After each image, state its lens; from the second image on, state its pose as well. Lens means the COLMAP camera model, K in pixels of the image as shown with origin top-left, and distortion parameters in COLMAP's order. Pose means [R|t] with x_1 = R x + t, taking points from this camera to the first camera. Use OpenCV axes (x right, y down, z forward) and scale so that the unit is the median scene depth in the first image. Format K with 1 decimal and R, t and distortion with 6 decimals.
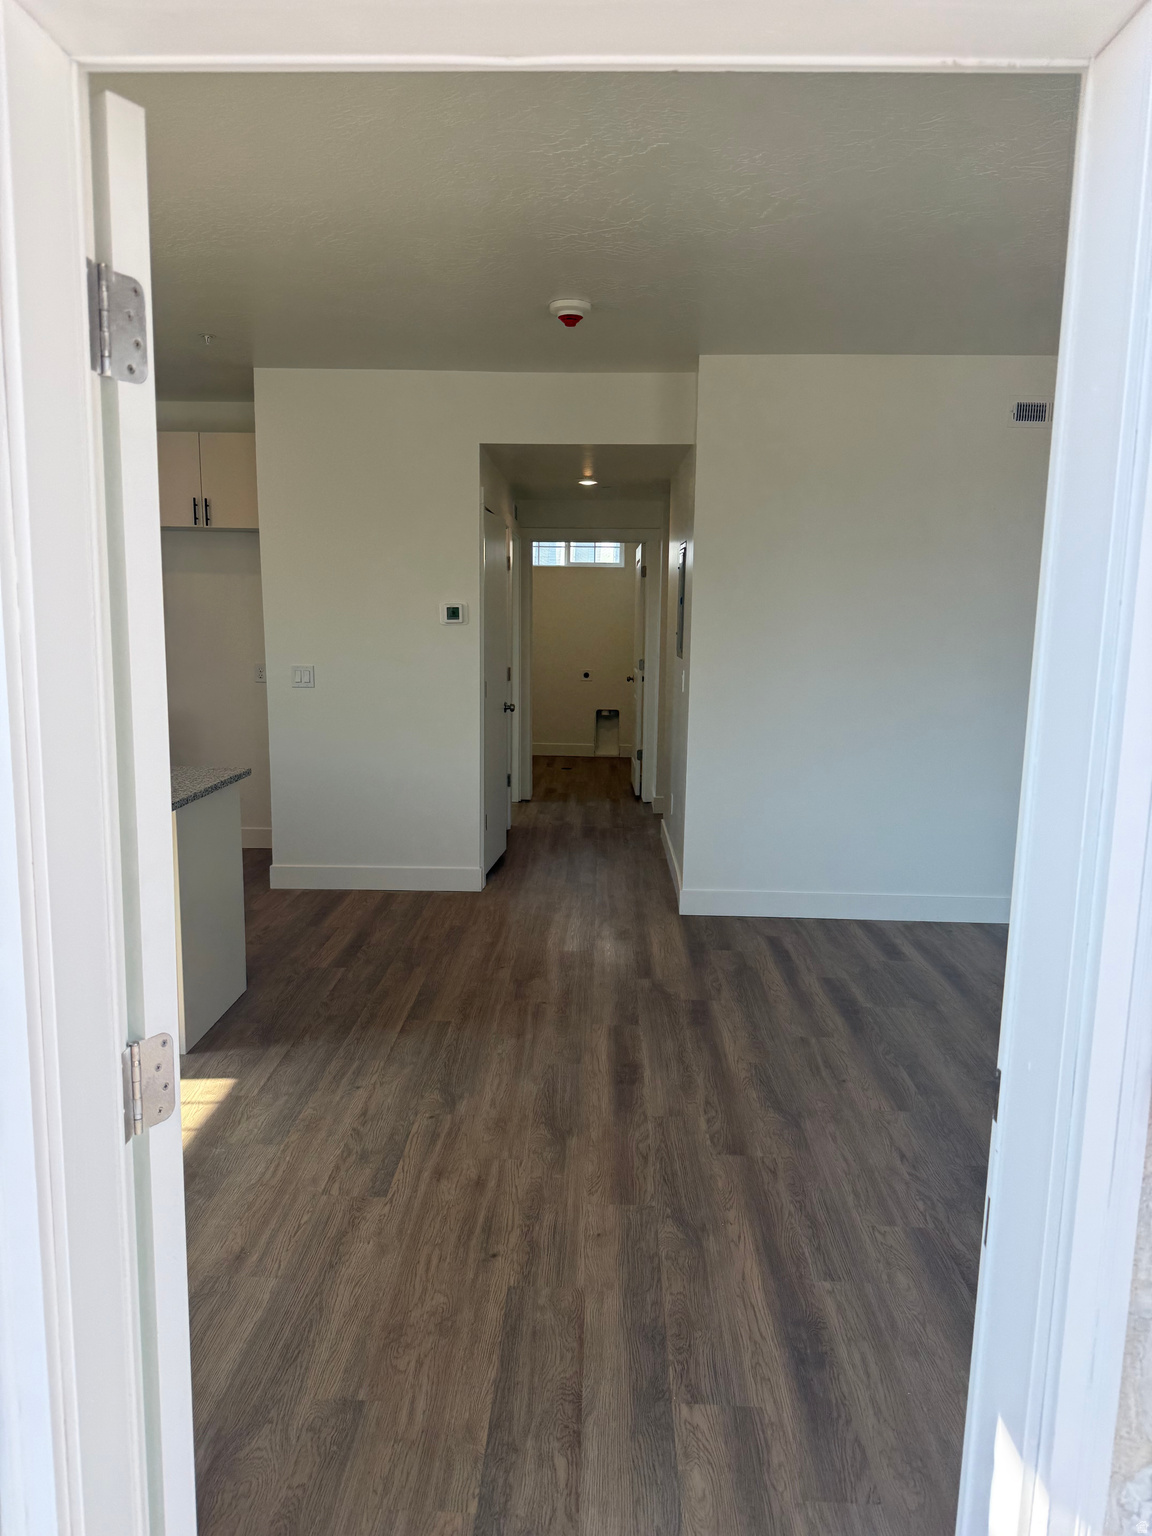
lens RADIAL K [[1081.5, 0, 571.8], [0, 1081.5, 774.8], [0, 0, 1]] dist [0.069525, -0.000916]
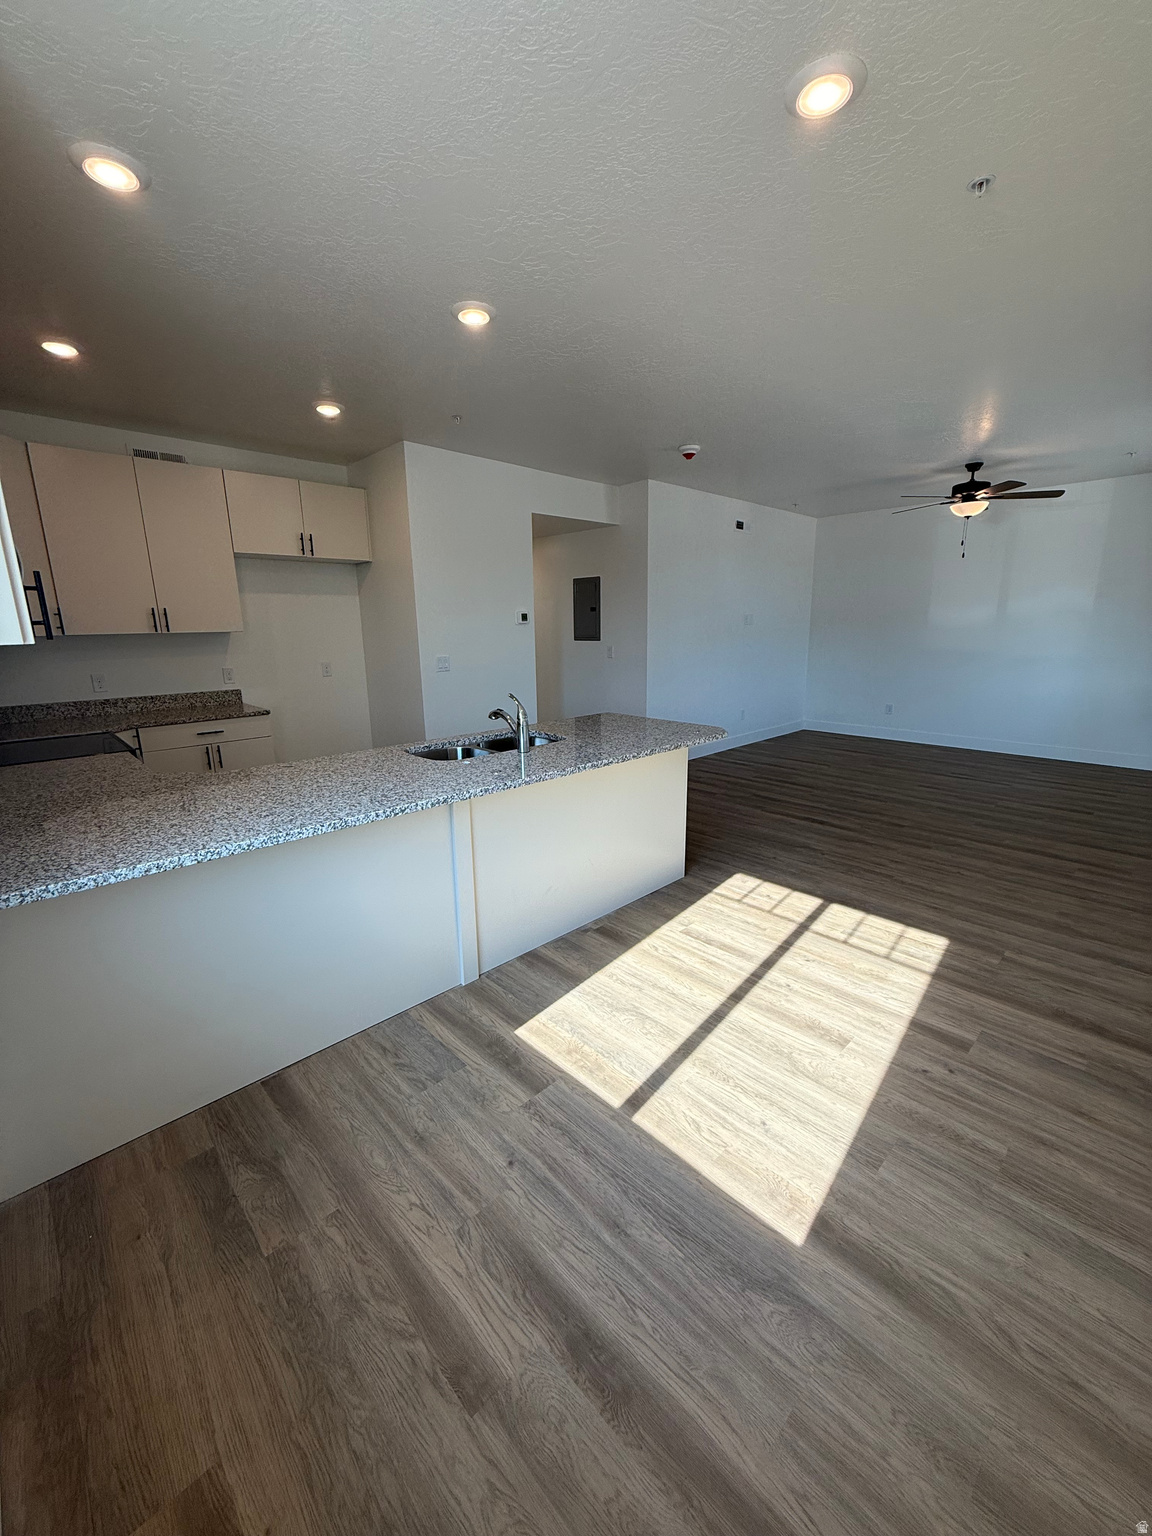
lens RADIAL K [[609.7, 0, 575.6], [0, 609.7, 763.0], [0, 0, 1]] dist [0.000202, -0.000021]
pose [[0.697525, -0.181117, 0.693293, -1.003397], [0.135186, 0.983417, 0.120898, -0.049286], [-0.703693, 0.009394, 0.710443, 0.413461]]
